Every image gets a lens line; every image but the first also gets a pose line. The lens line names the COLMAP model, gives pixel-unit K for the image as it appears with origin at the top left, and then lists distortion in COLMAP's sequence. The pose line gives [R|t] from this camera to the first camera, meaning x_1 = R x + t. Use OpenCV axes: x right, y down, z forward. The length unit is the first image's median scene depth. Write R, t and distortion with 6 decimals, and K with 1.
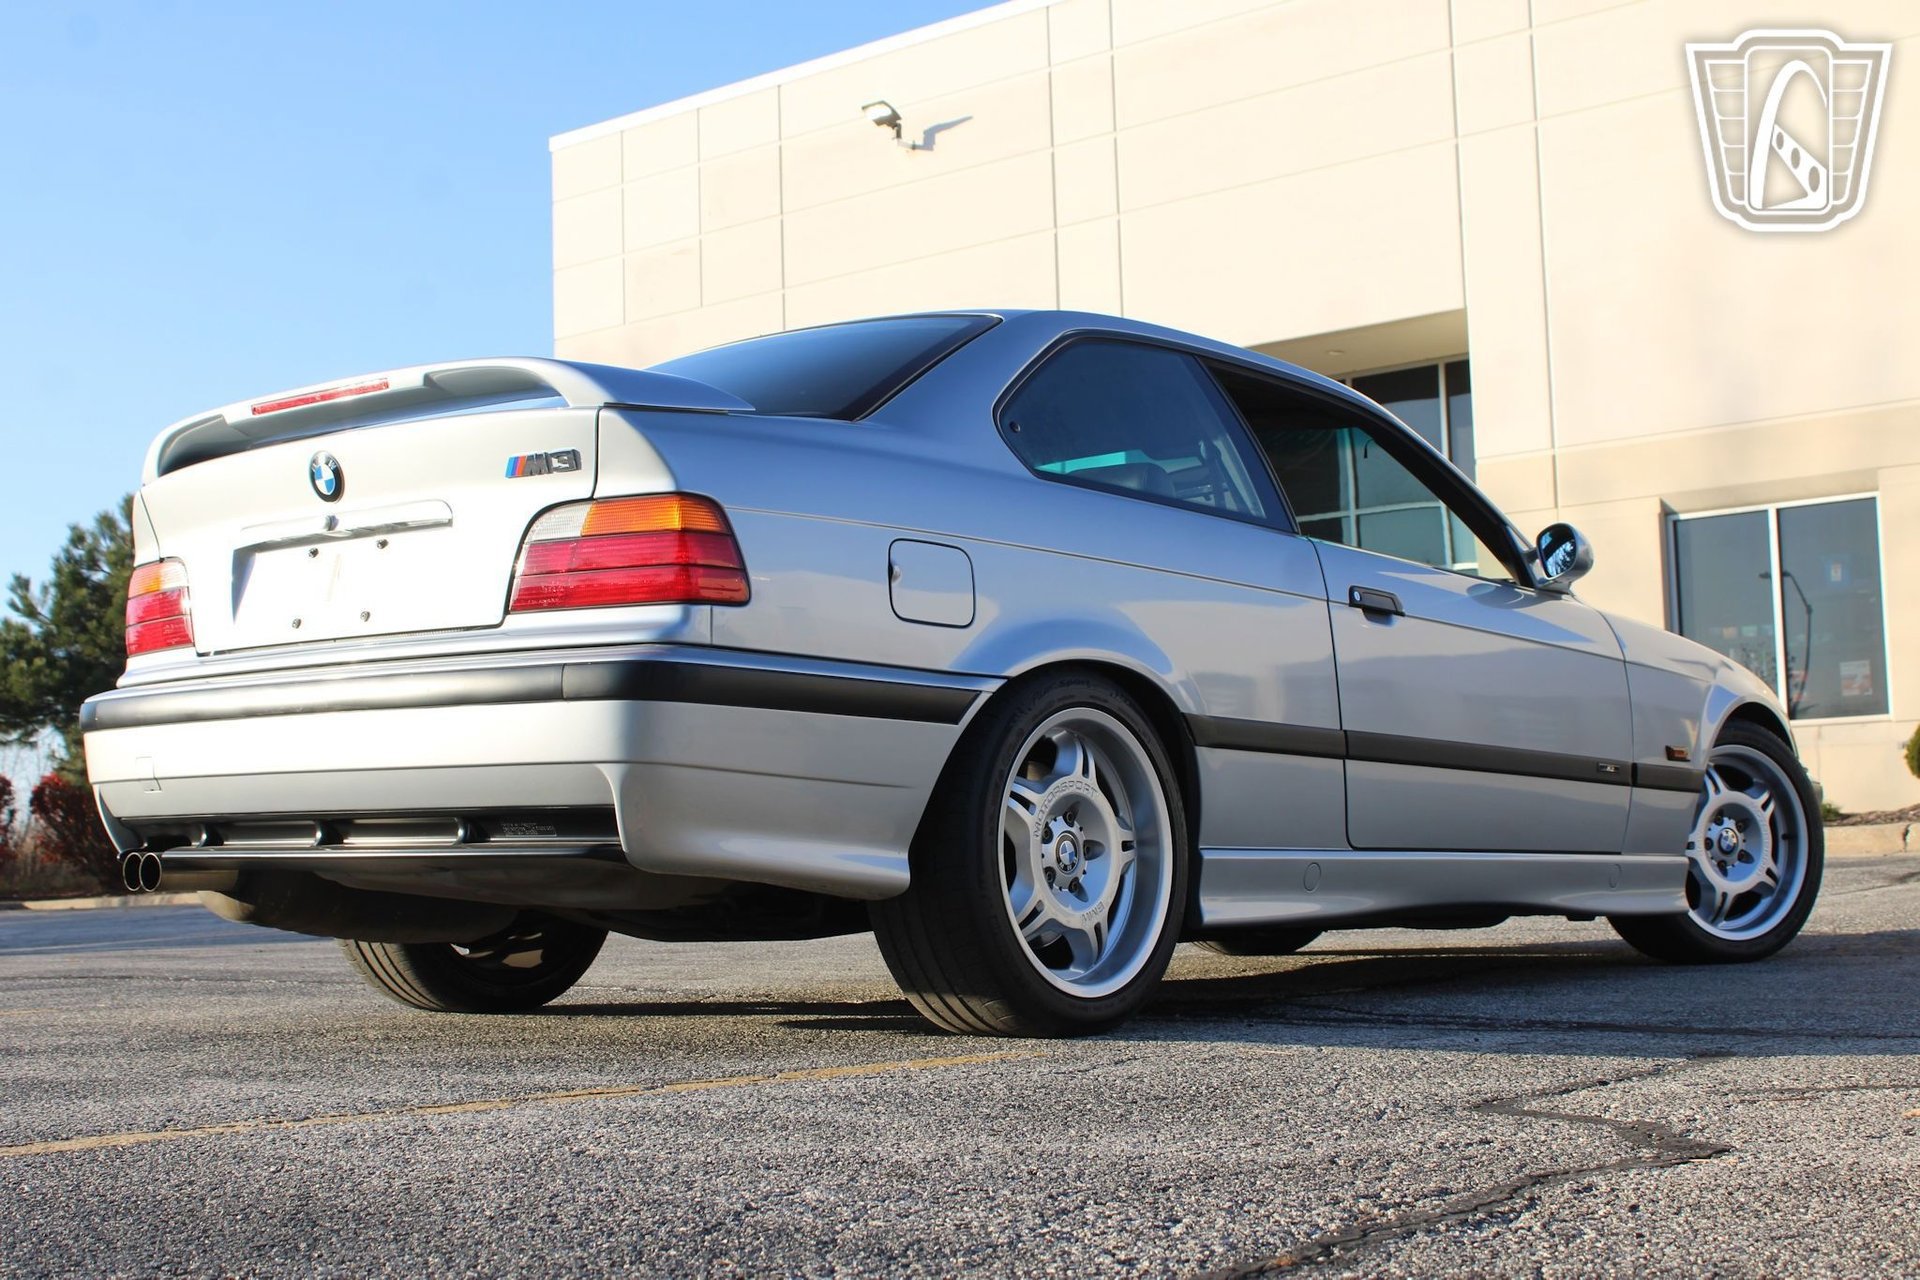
lens RADIAL K [[2477.6, 0, 1017.2], [0, 2477.6, 595.4], [0, 0, 1]] dist [-0.076367, 0.084349]
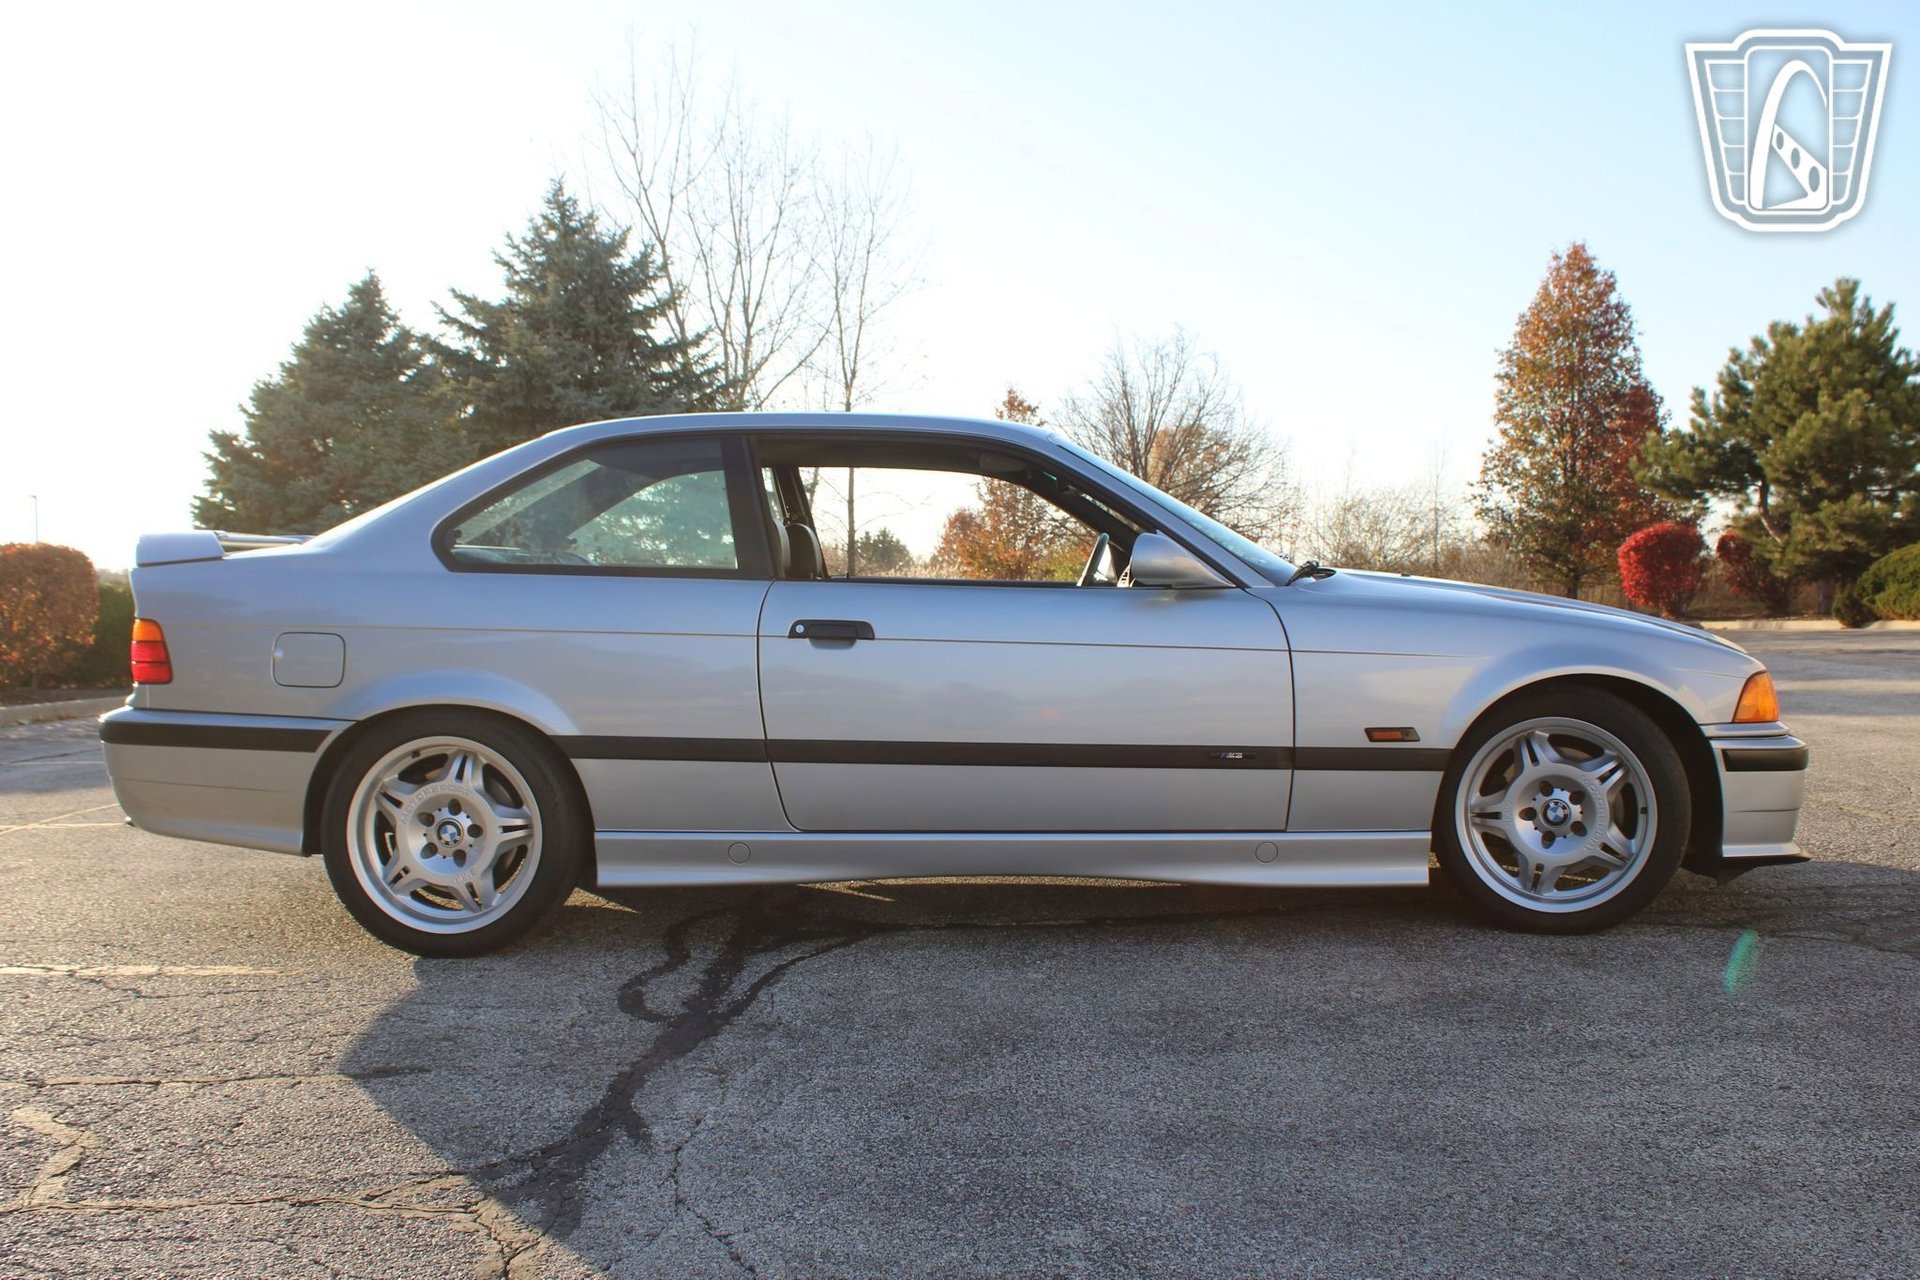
lens RADIAL K [[1776.0, 0, 1081.7], [0, 1776.0, 640.5], [0, 0, 1]] dist [-0.052111, 0.002045]
pose [[0.674713, 0.034780, -0.737261, 0.751130], [0.076798, 0.990159, 0.116994, -0.073800], [0.734074, -0.135558, 0.665402, 0.432091]]
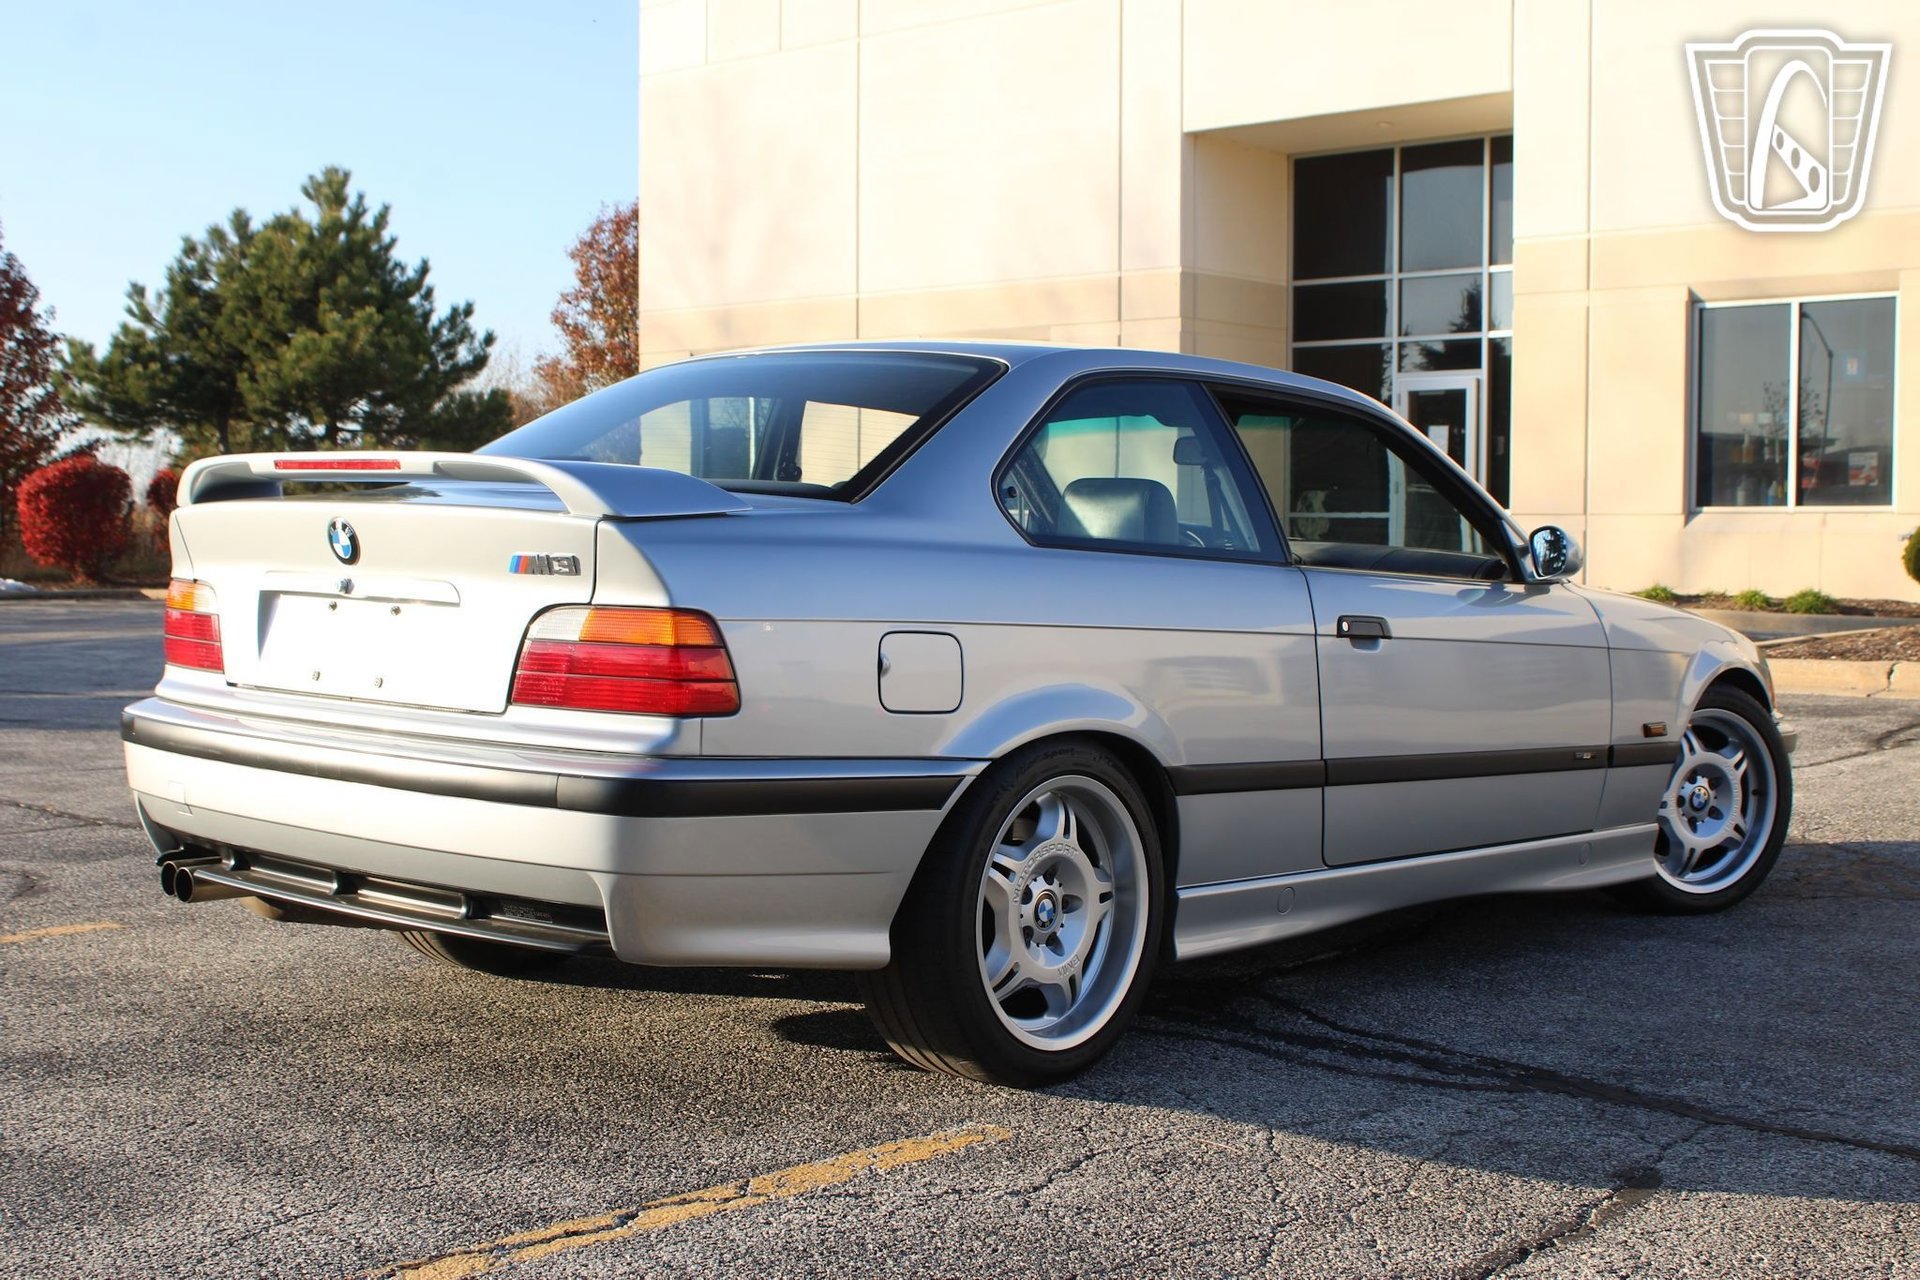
lens RADIAL K [[2329.9, 0, 1011.7], [0, 2329.9, 590.5], [0, 0, 1]] dist [-0.078498, 0.042669]
pose [[0.998935, 0.039104, -0.024493, 0.017906], [-0.035728, 0.991428, 0.125678, -0.111827], [0.029198, -0.124669, 0.991769, 0.026294]]
